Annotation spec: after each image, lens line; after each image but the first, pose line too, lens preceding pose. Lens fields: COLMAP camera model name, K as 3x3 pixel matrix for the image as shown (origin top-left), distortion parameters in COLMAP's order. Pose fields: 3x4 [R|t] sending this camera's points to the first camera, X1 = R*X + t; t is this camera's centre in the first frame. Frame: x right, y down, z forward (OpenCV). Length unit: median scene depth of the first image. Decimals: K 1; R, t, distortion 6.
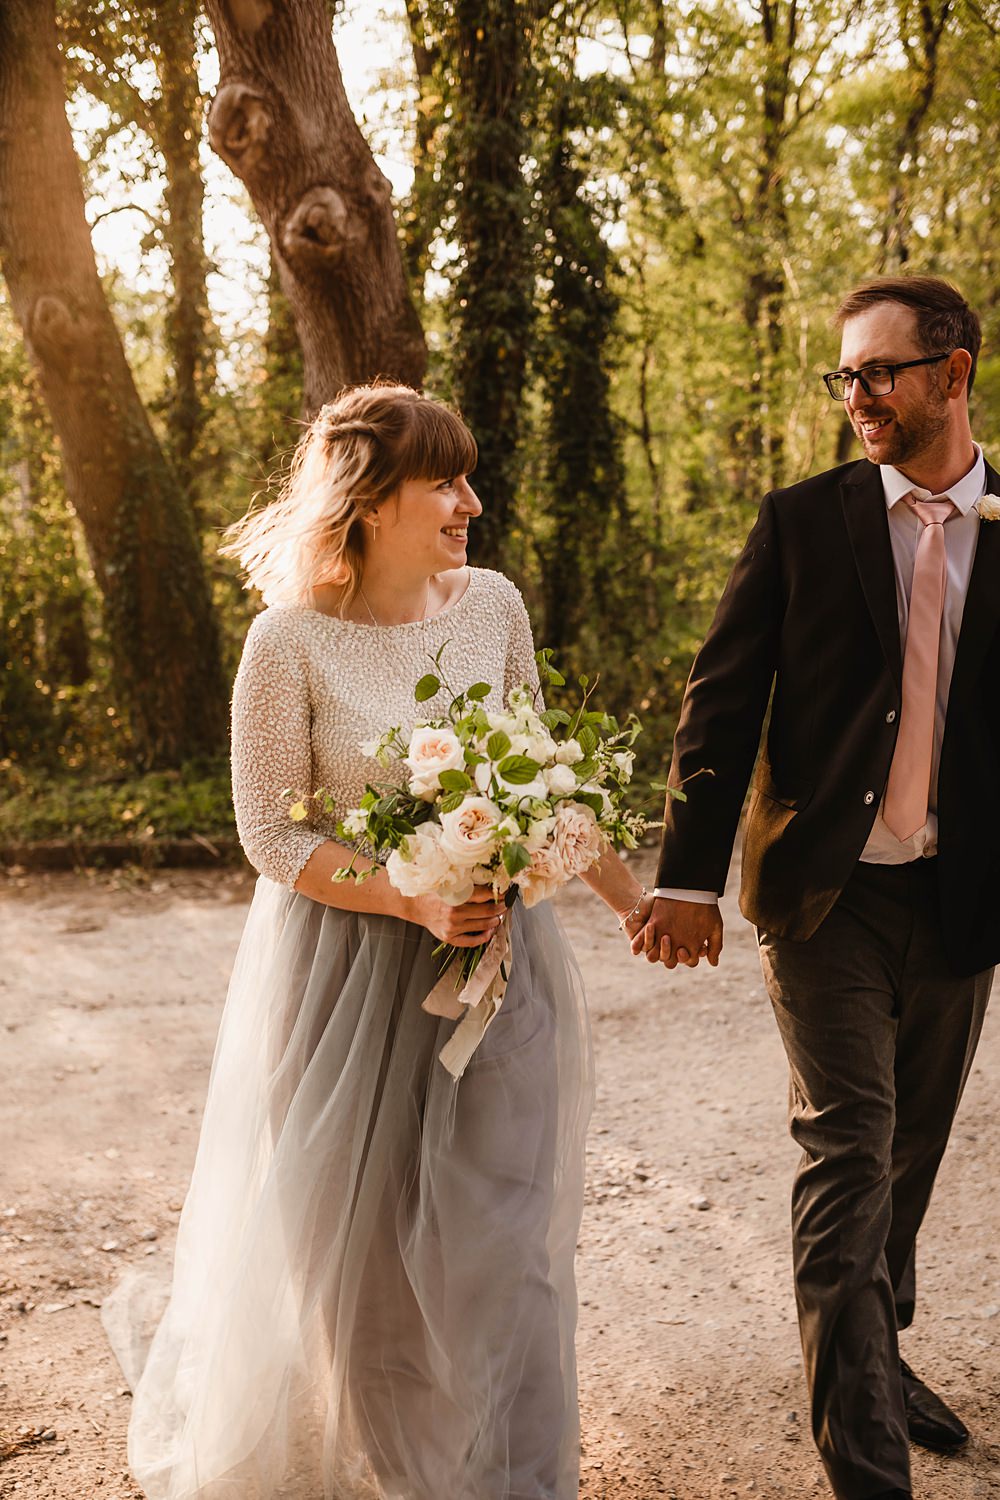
lens RADIAL K [[1418.8, 0, 500.0], [0, 1418.8, 750.0], [0, 0, 1]] dist [-0.052921, 0.068852]
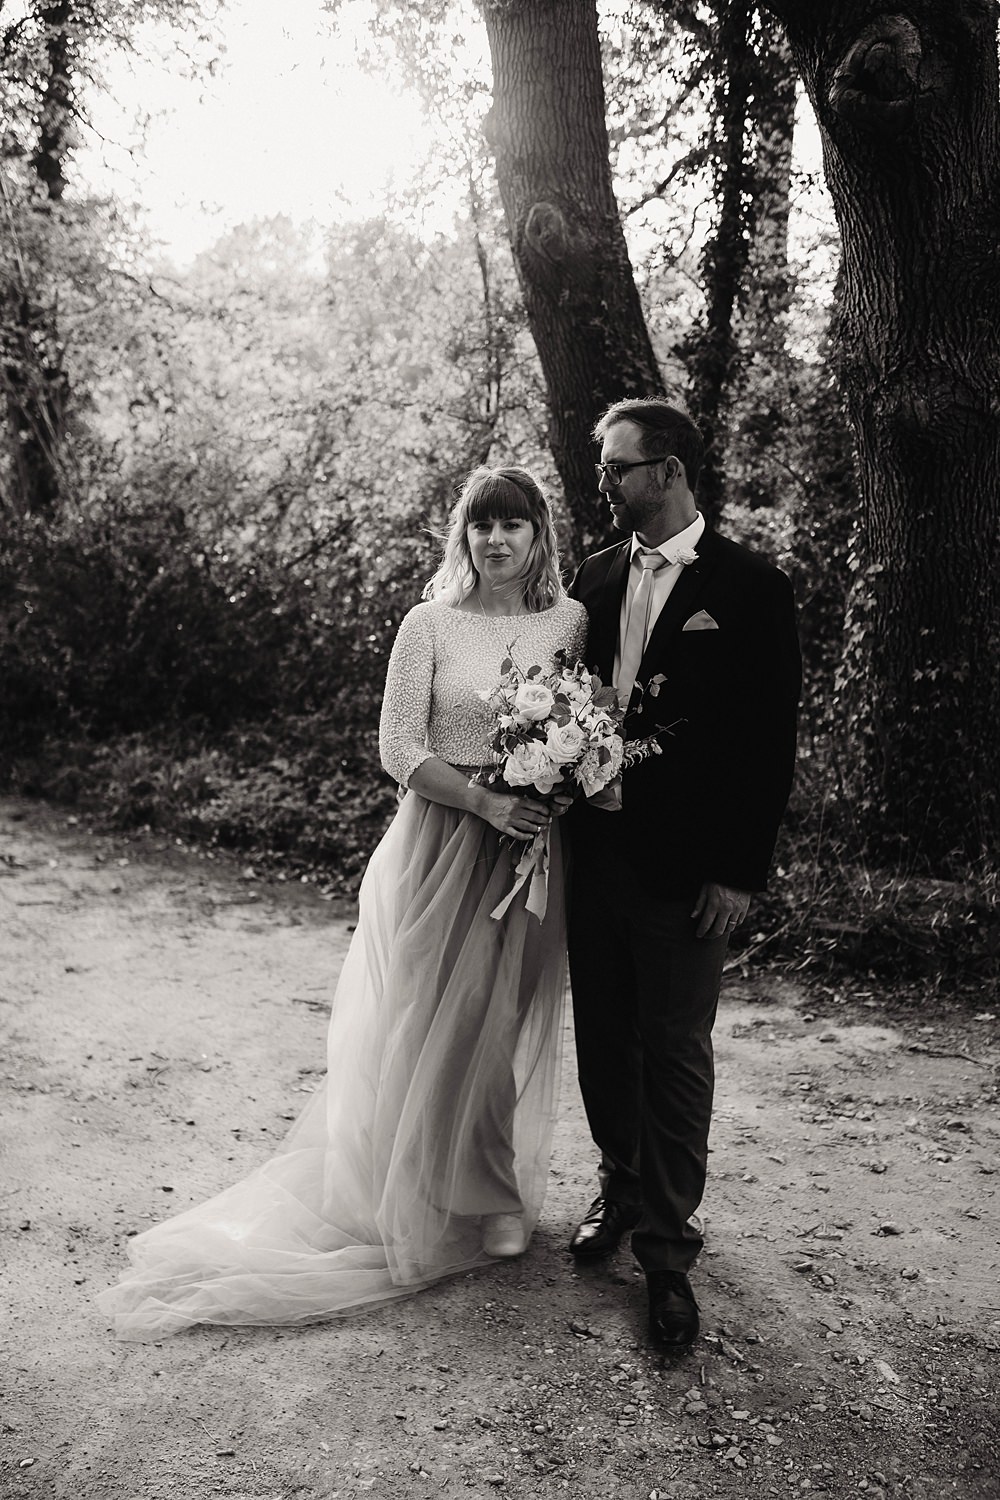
lens RADIAL K [[1418.8, 0, 500.0], [0, 1418.8, 750.0], [0, 0, 1]] dist [-0.052921, 0.068852]
pose [[0.921186, 0.117296, -0.371022, -0.003672], [-0.110561, 0.993086, 0.039454, -0.041344], [0.373085, 0.004676, 0.927785, 0.270753]]
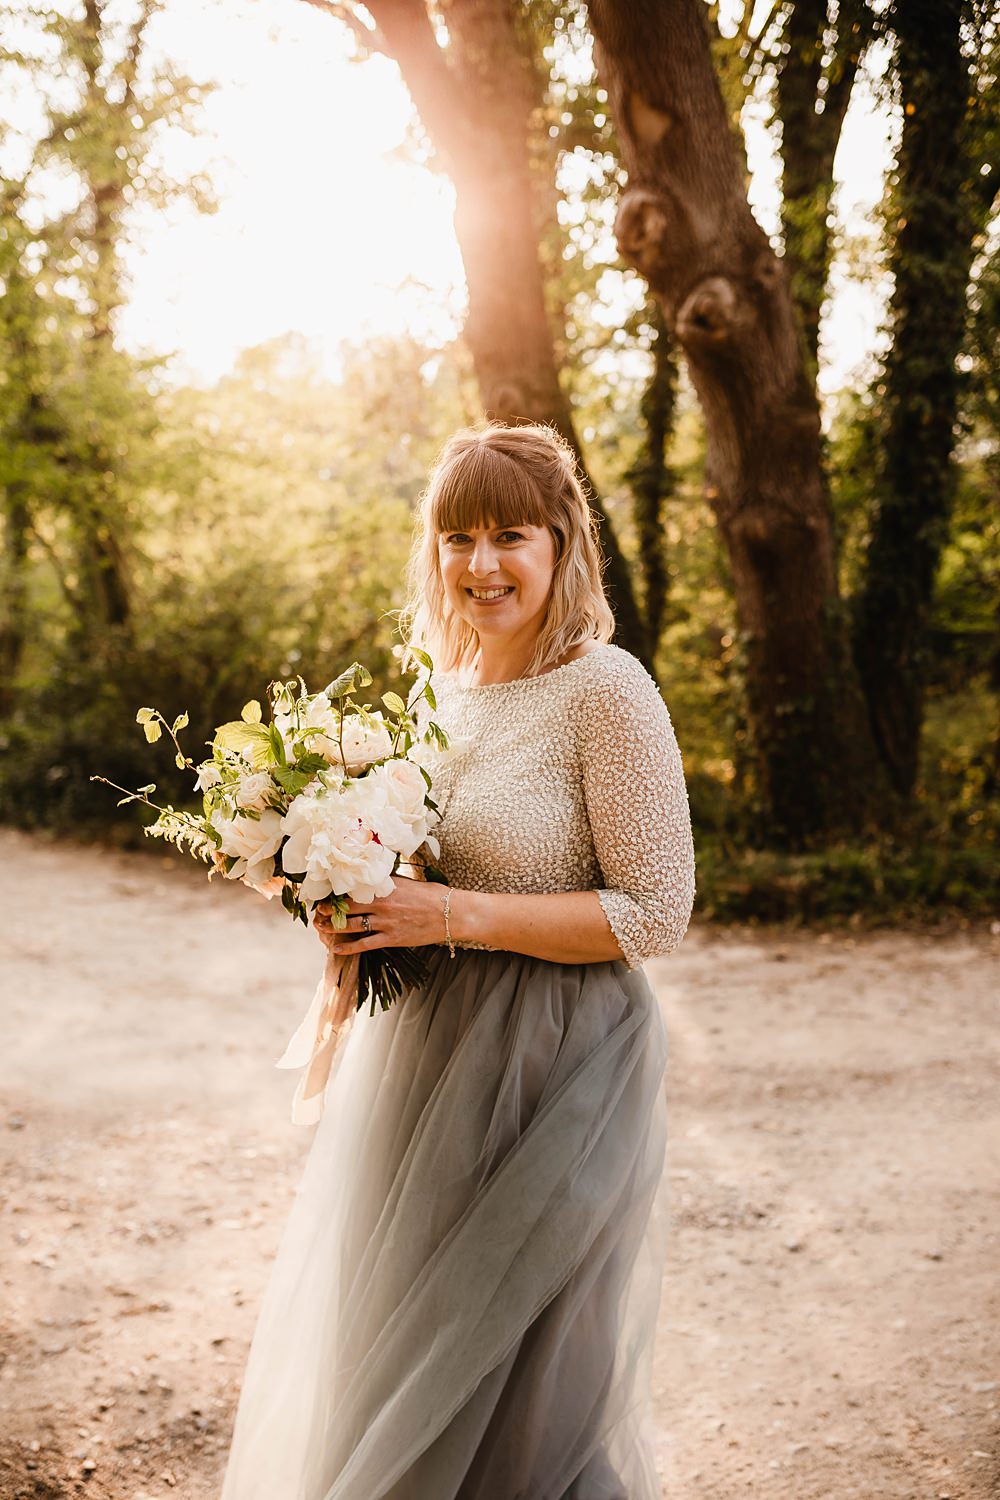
lens RADIAL K [[1418.8, 0, 500.0], [0, 1418.8, 750.0], [0, 0, 1]] dist [-0.052921, 0.068852]
pose [[0.916097, 0.050307, -0.397787, 0.163076], [-0.064622, 0.997653, -0.022653, -0.005074], [0.395714, 0.046458, 0.917198, -0.032596]]
